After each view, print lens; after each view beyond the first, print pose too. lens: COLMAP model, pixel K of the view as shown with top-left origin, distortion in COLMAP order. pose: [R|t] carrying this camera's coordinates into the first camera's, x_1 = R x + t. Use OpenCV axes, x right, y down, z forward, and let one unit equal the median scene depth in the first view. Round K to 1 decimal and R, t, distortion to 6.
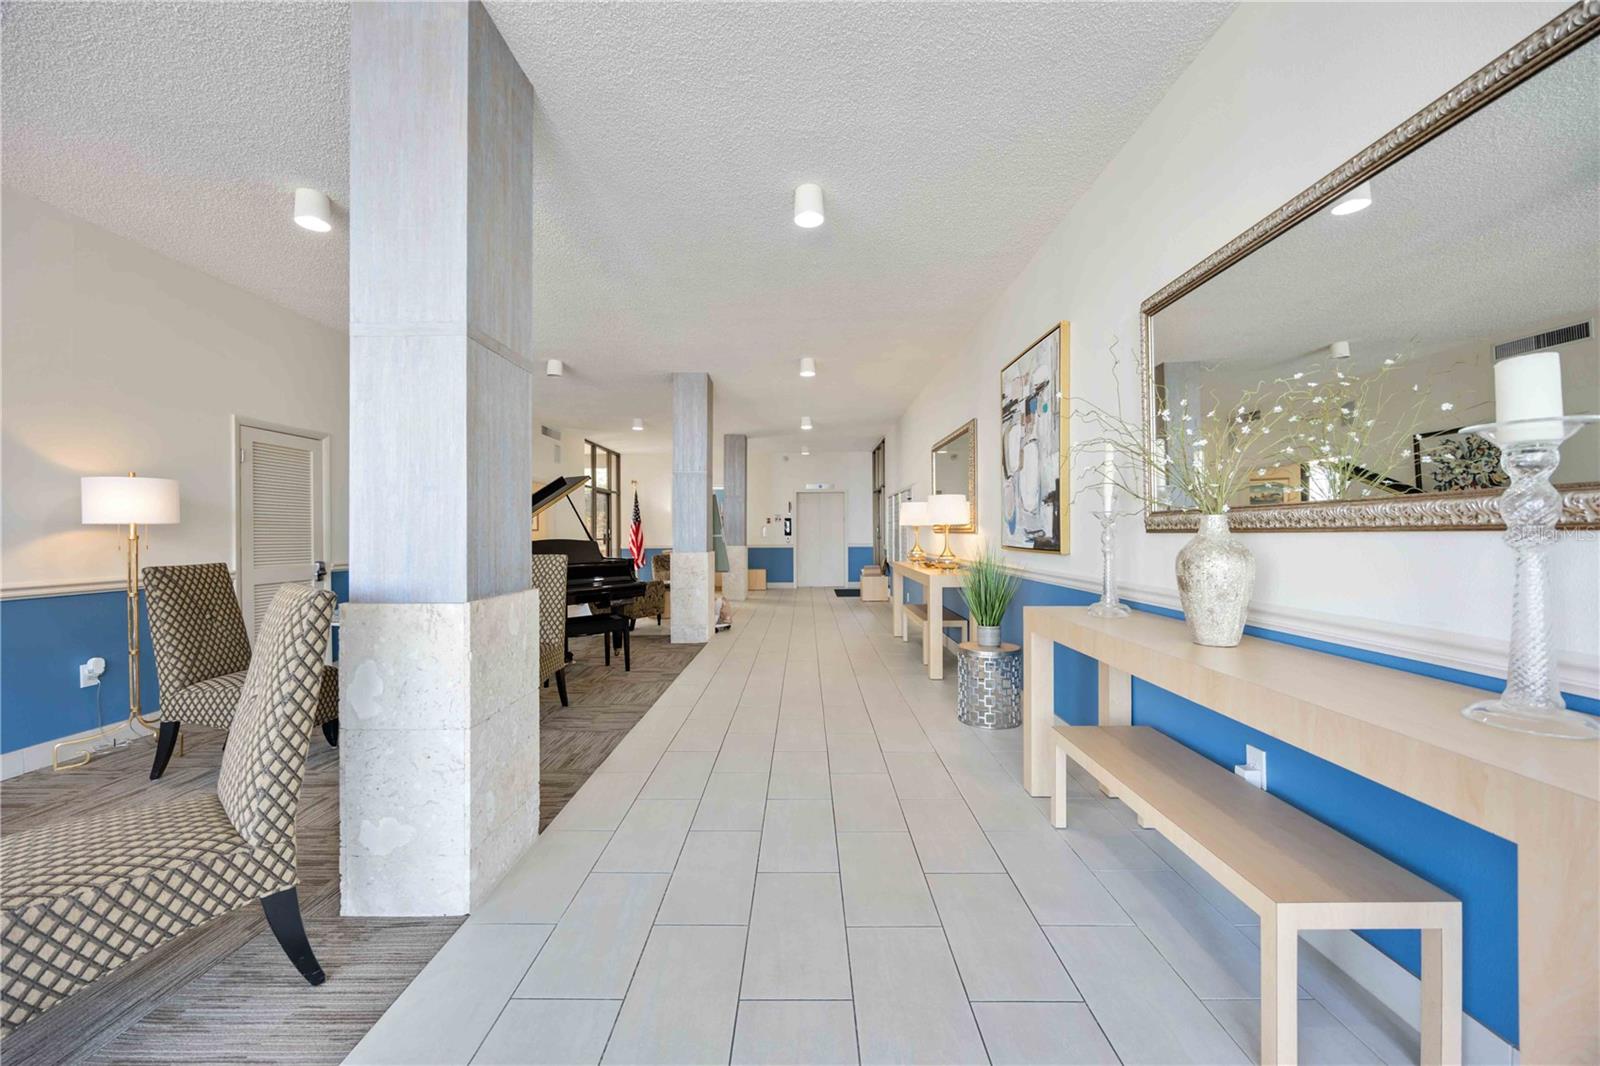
lens RADIAL K [[637.9, 0, 796.6], [0, 637.9, 531.2], [0, 0, 1]] dist [0.000921, 0.000257]
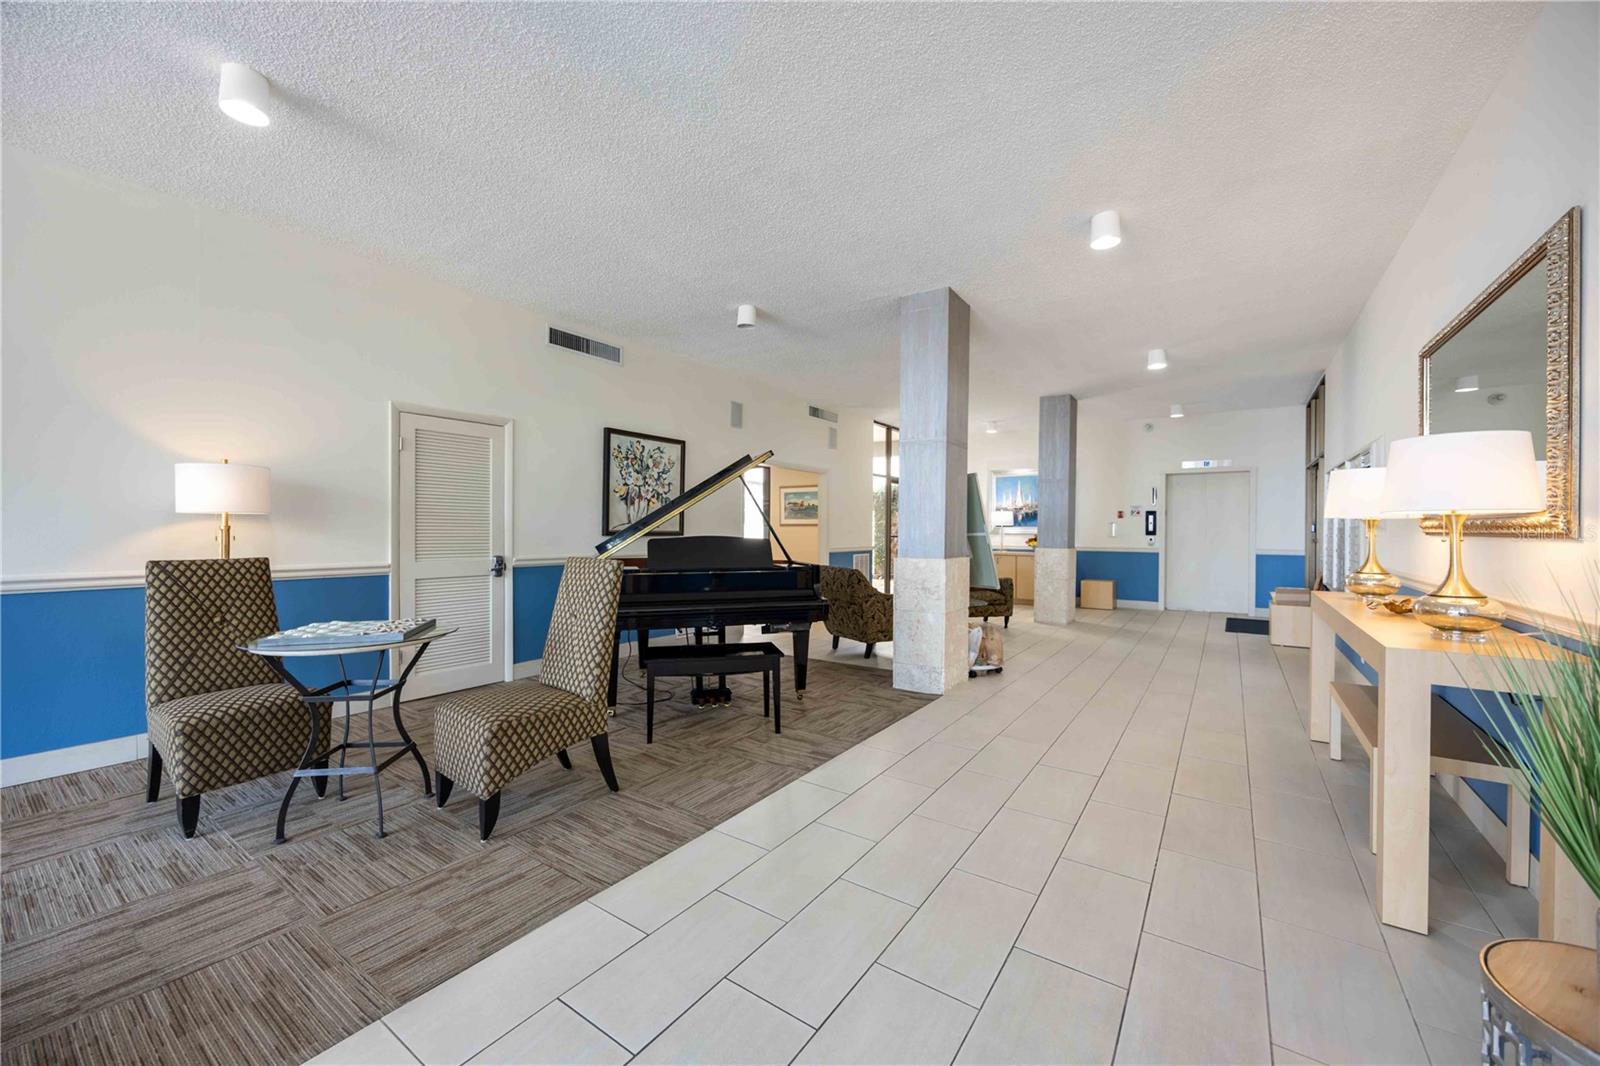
lens RADIAL K [[617.5, 0, 797.8], [0, 617.5, 534.2], [0, 0, 1]] dist [0.000450, -0.000118]
pose [[0.822534, 0.014791, -0.568523, 0.099080], [-0.008903, 0.999874, 0.013131, 0.000128], [0.568646, -0.005739, 0.822562, 0.384420]]
